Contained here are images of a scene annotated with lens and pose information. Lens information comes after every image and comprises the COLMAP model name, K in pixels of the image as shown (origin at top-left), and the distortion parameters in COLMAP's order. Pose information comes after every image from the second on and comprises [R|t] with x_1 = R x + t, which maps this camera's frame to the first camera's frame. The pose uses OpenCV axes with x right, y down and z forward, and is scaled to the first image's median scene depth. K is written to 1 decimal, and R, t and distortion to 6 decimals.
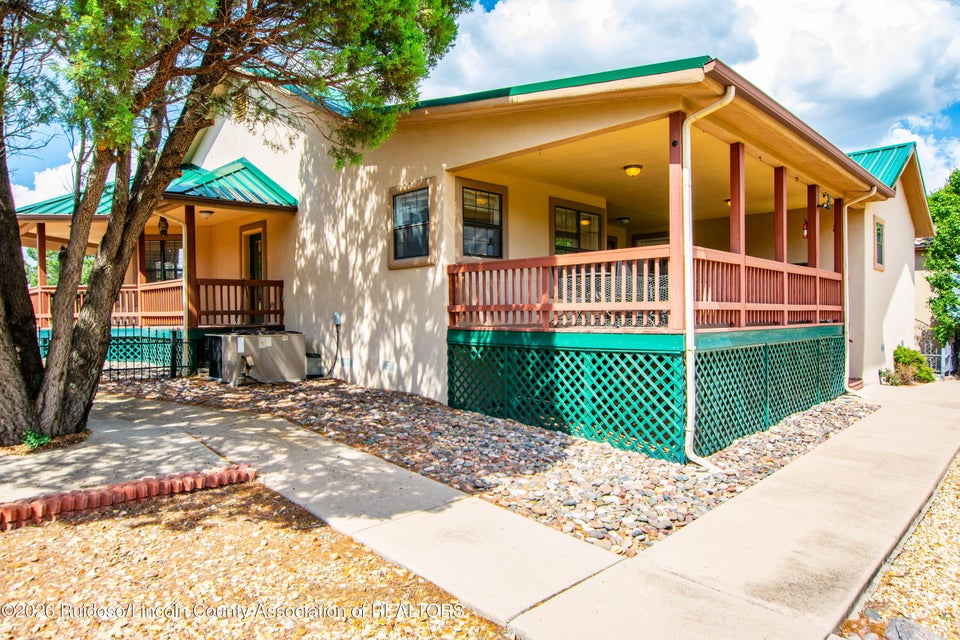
lens RADIAL K [[591.9, 0, 483.6], [0, 591.9, 319.4], [0, 0, 1]] dist [-0.006467, 0.008882]
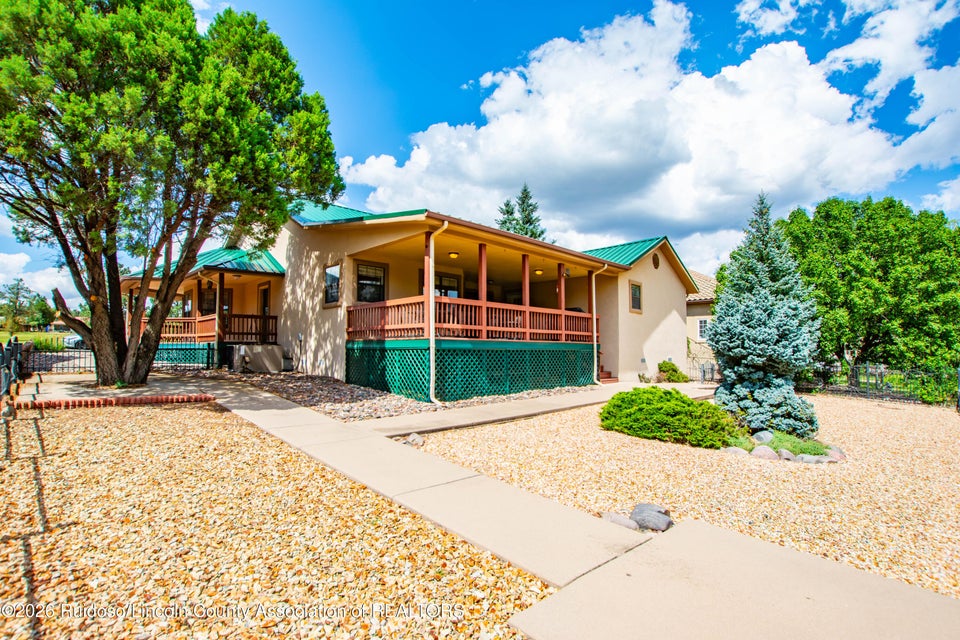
lens RADIAL K [[448.8, 0, 474.9], [0, 448.8, 334.8], [0, 0, 1]] dist [-0.023465, 0.000824]
pose [[0.999503, 0.007882, -0.030528, 0.381658], [-0.009150, 0.999092, -0.041611, 0.051404], [0.030172, 0.041869, 0.998667, -0.381870]]
